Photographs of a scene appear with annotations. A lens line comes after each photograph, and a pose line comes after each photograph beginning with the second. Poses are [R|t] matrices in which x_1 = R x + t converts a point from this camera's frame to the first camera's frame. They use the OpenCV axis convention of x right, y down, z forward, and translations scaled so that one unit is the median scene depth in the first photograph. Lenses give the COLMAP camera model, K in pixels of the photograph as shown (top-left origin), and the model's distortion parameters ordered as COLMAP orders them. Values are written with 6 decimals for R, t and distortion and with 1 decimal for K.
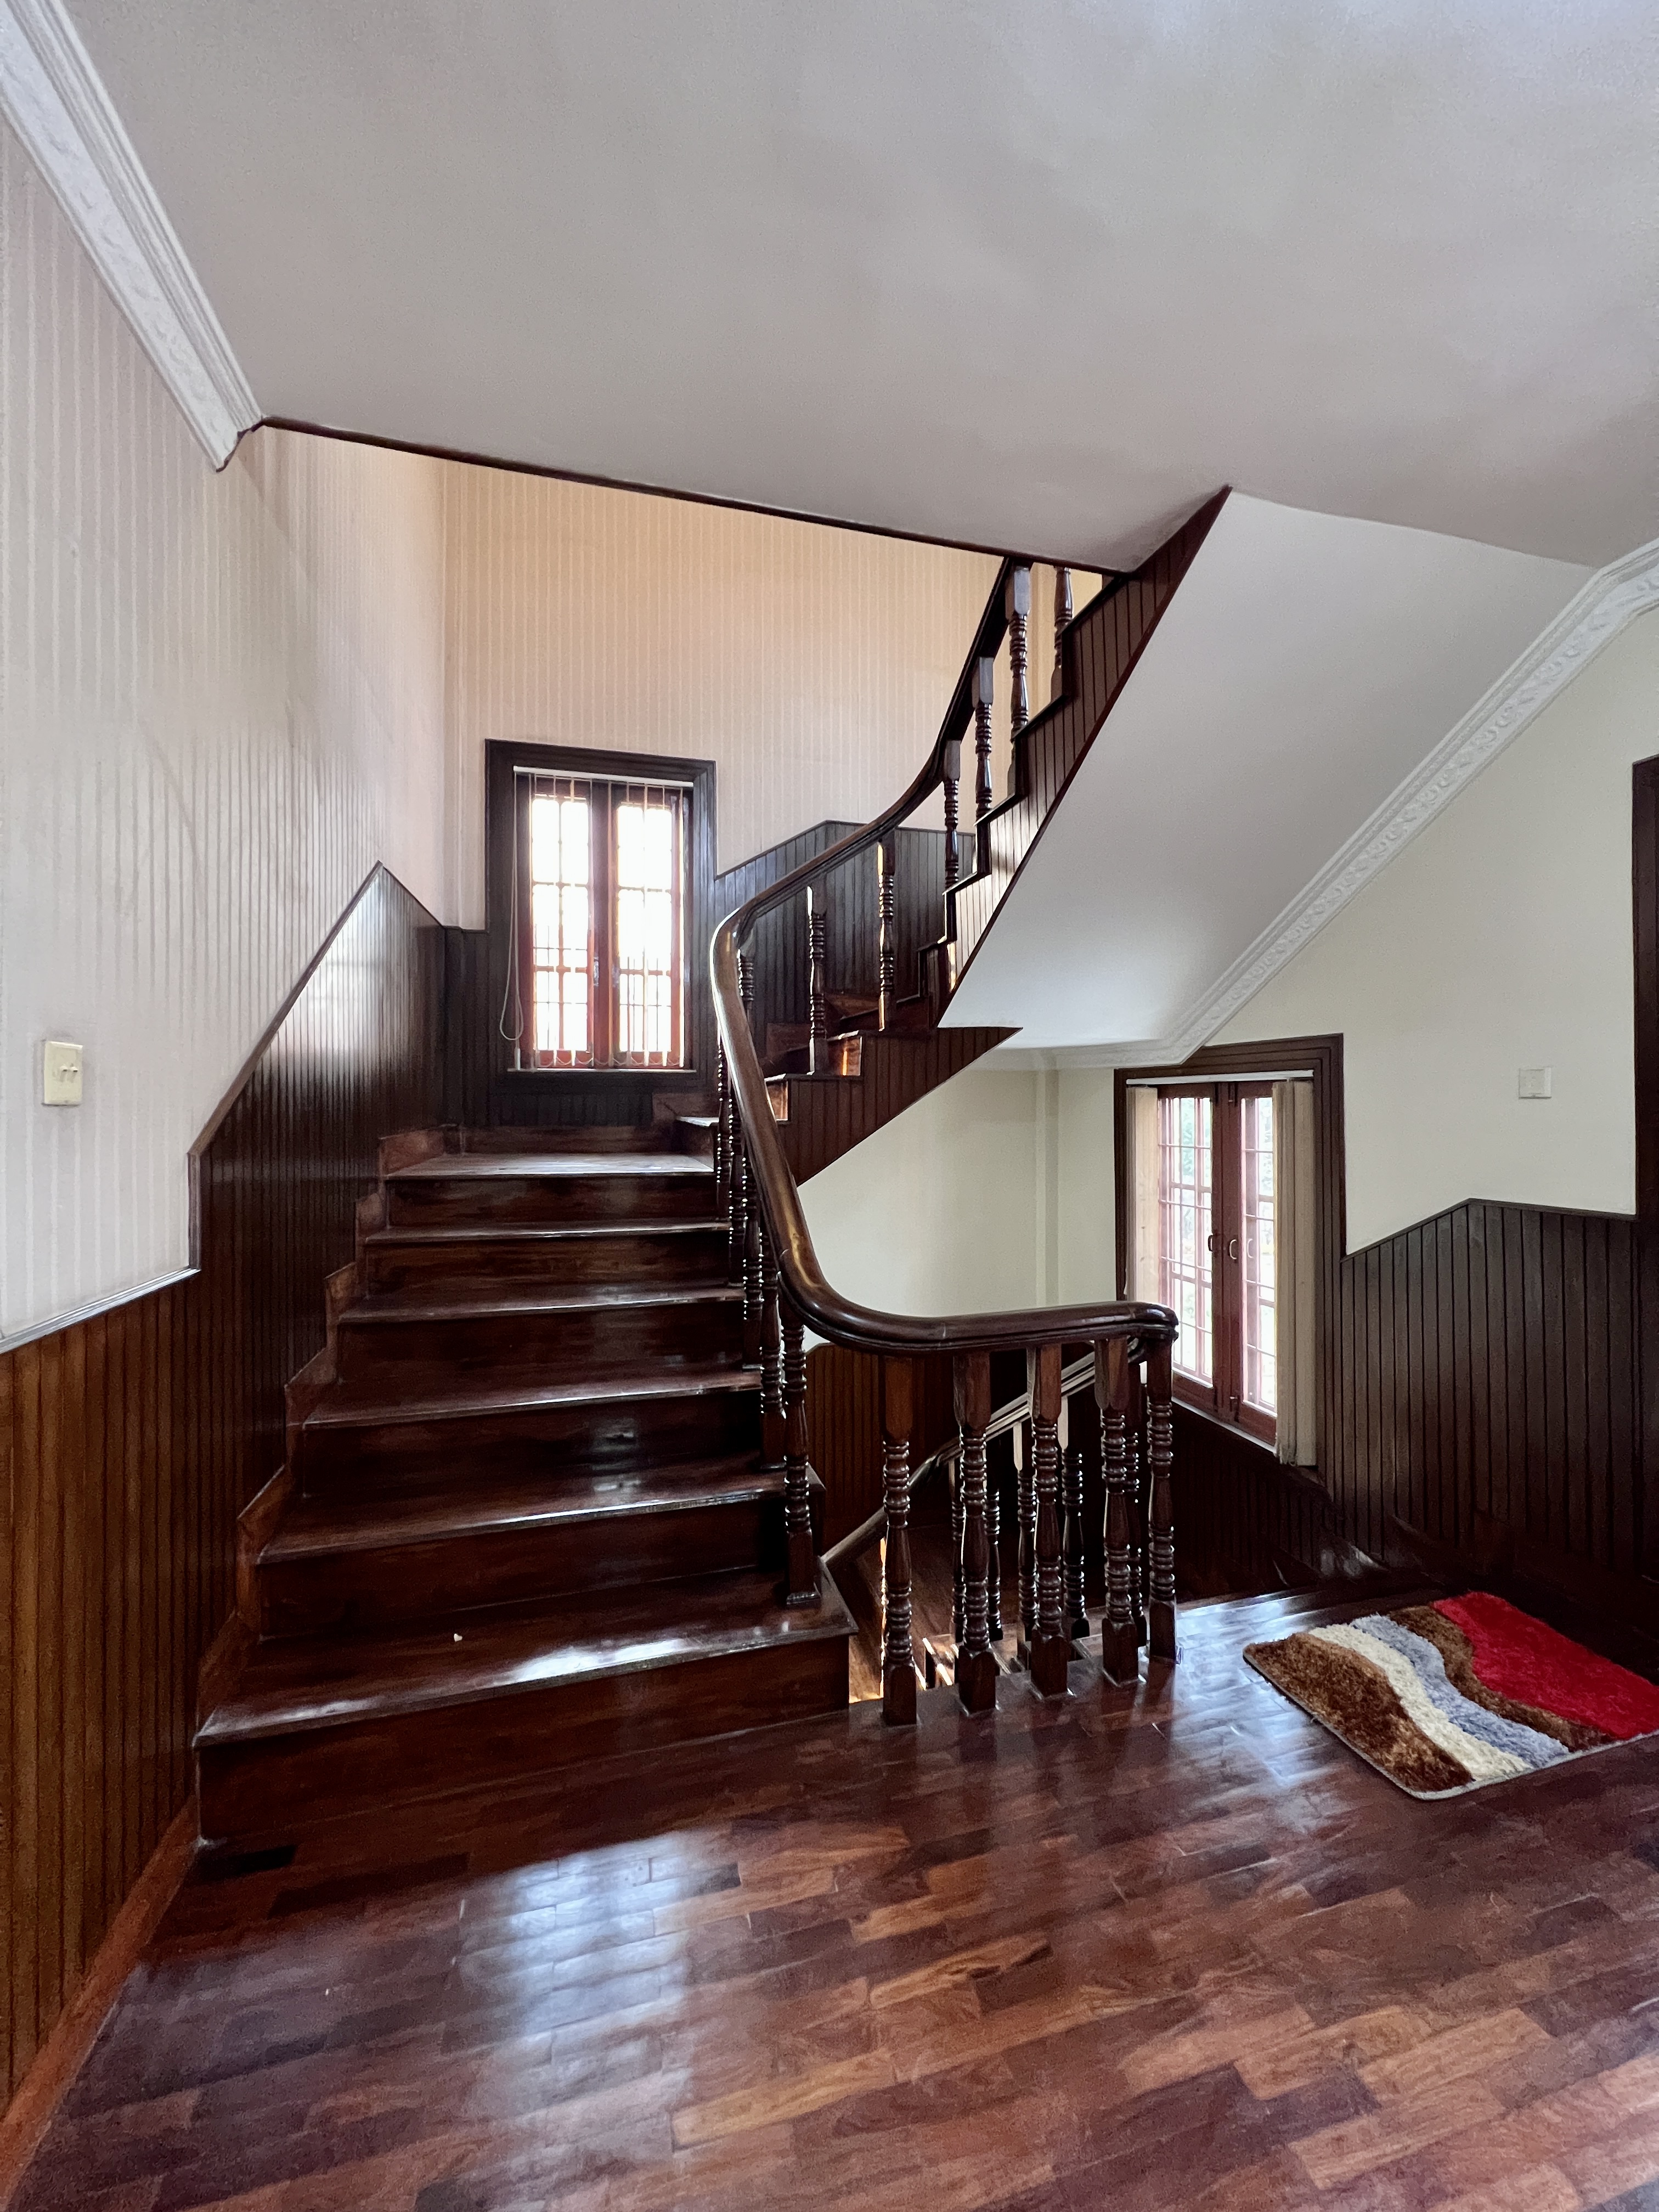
lens RADIAL K [[890.8, 0, 828.2], [0, 890.8, 1101.3], [0, 0, 1]] dist [-0.004350, -0.000225]
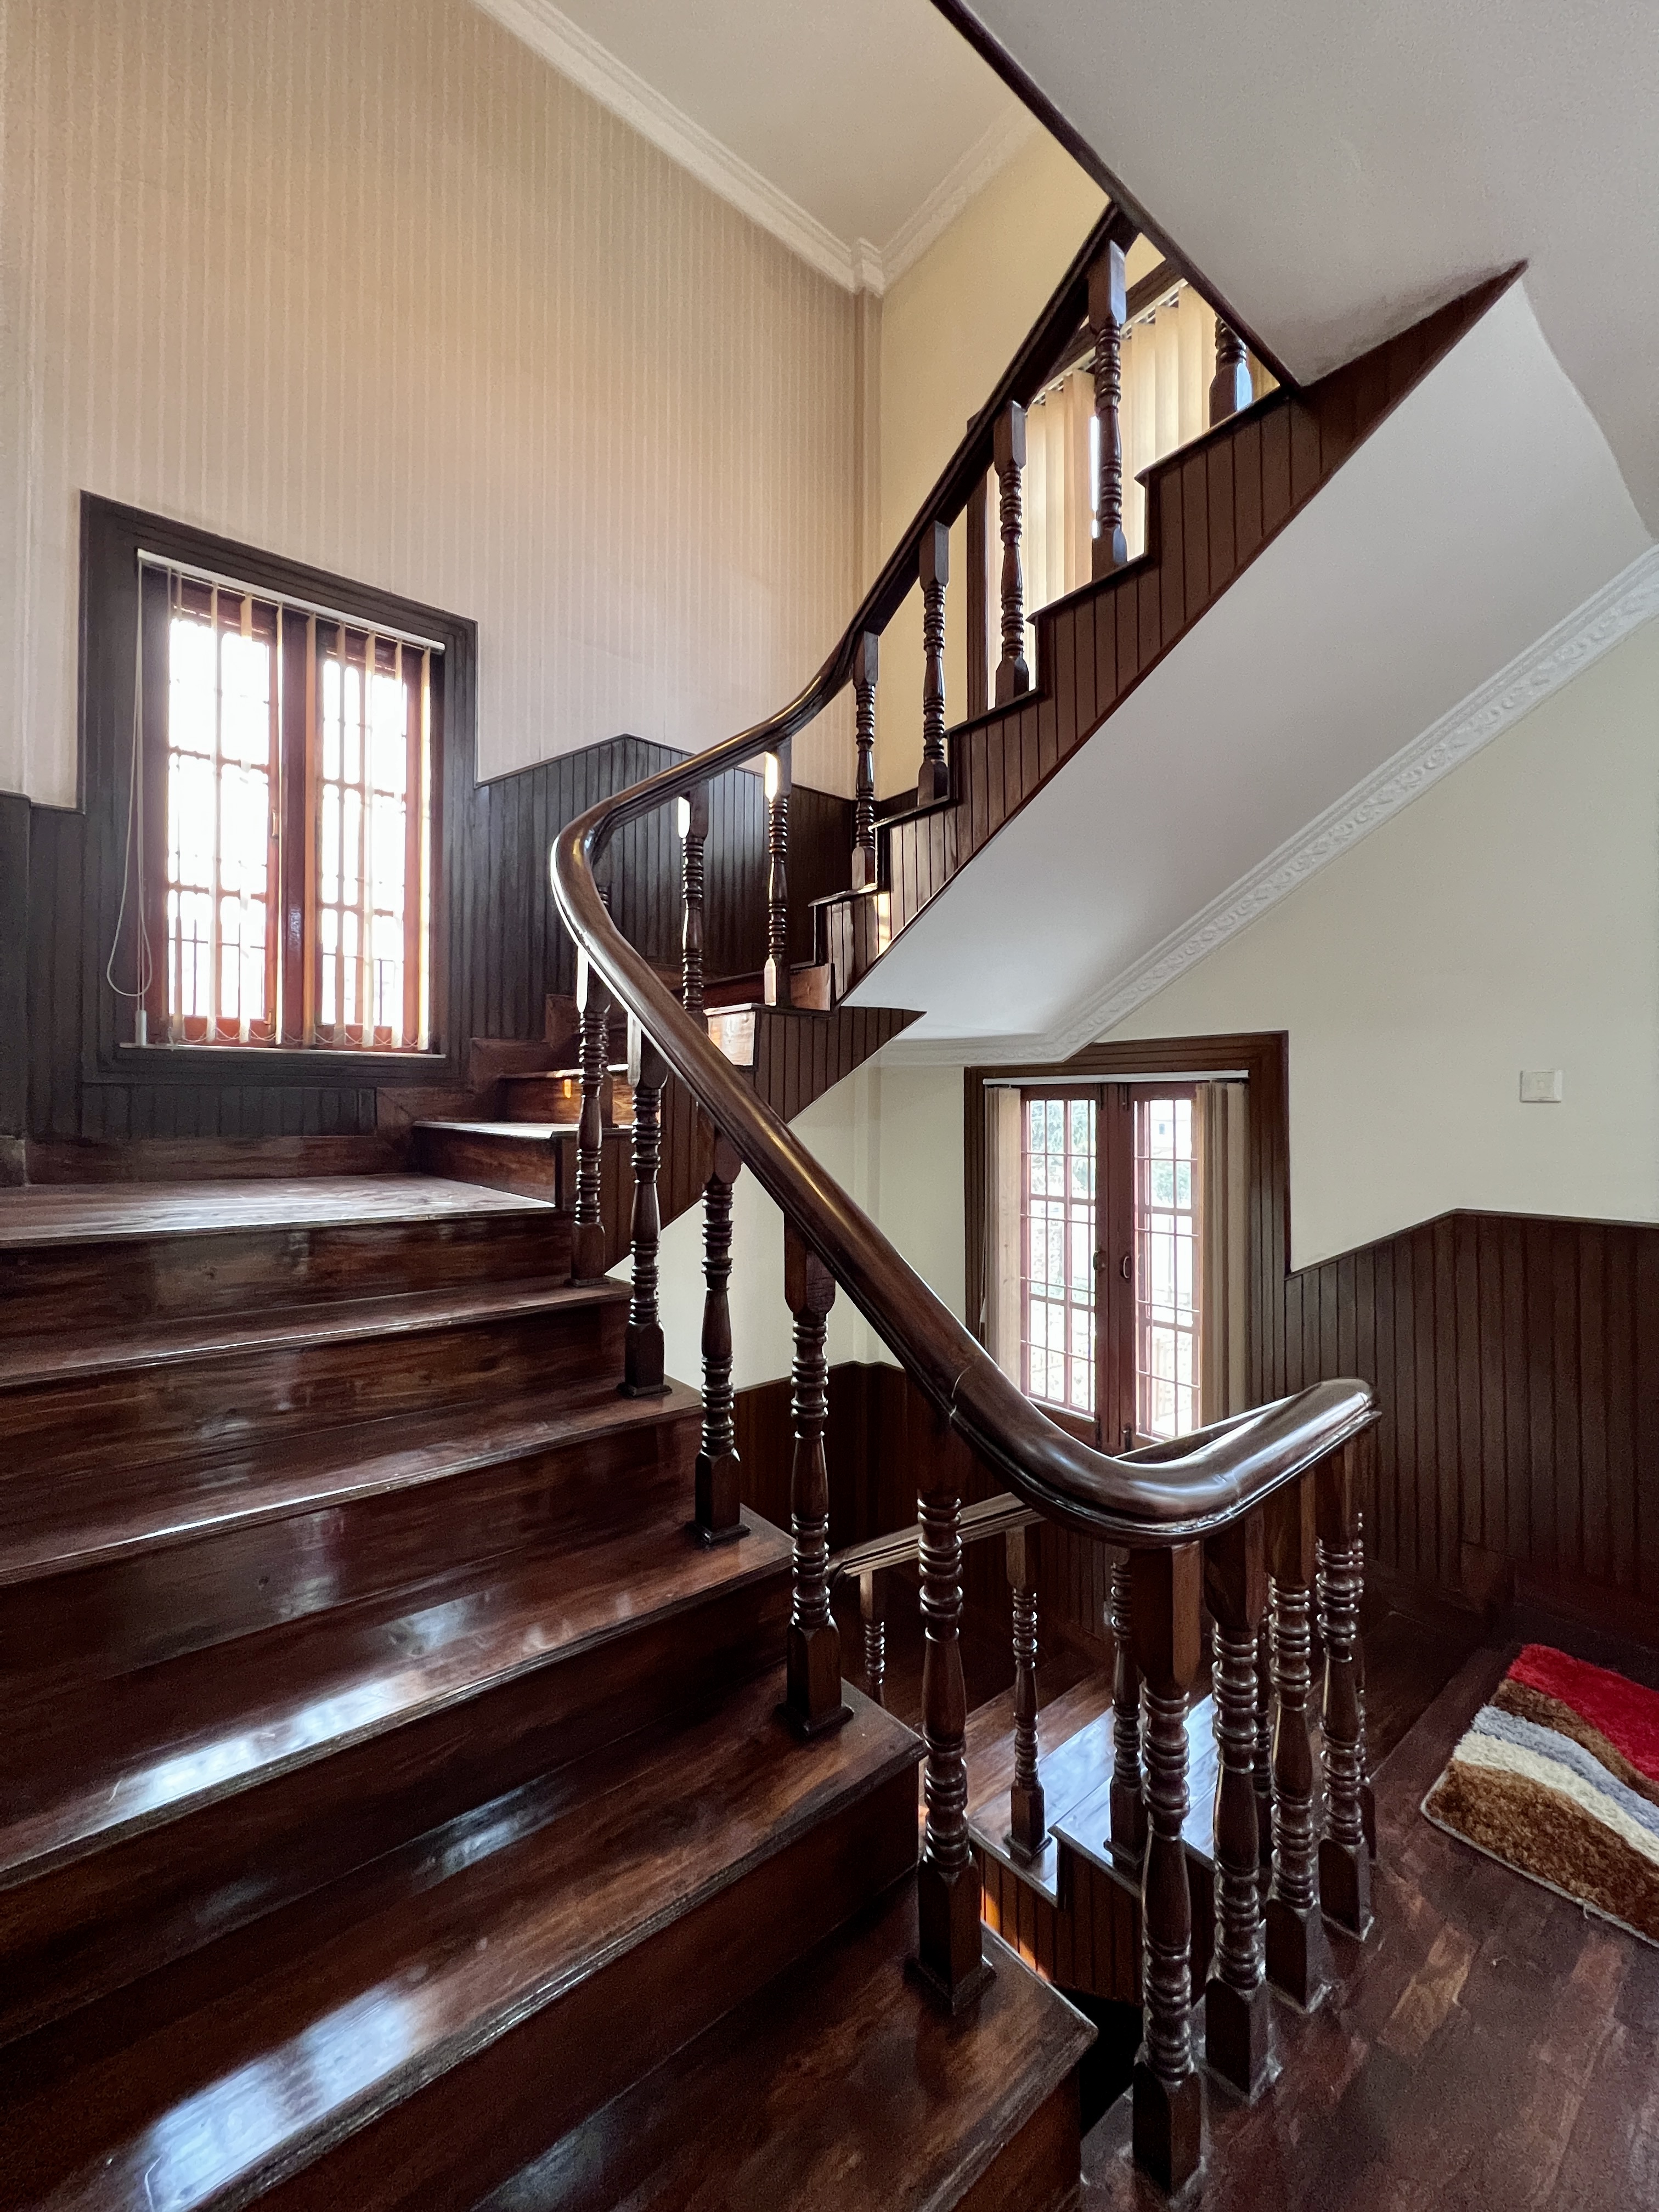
lens RADIAL K [[891.3, 0, 834.7], [0, 891.3, 1099.4], [0, 0, 1]] dist [-0.003725, 0.000473]
pose [[0.914893, 0.007946, 0.403618, -0.180229], [-0.005780, 0.999962, -0.006584, 0.002941], [-0.403655, 0.003691, 0.914904, 0.281452]]
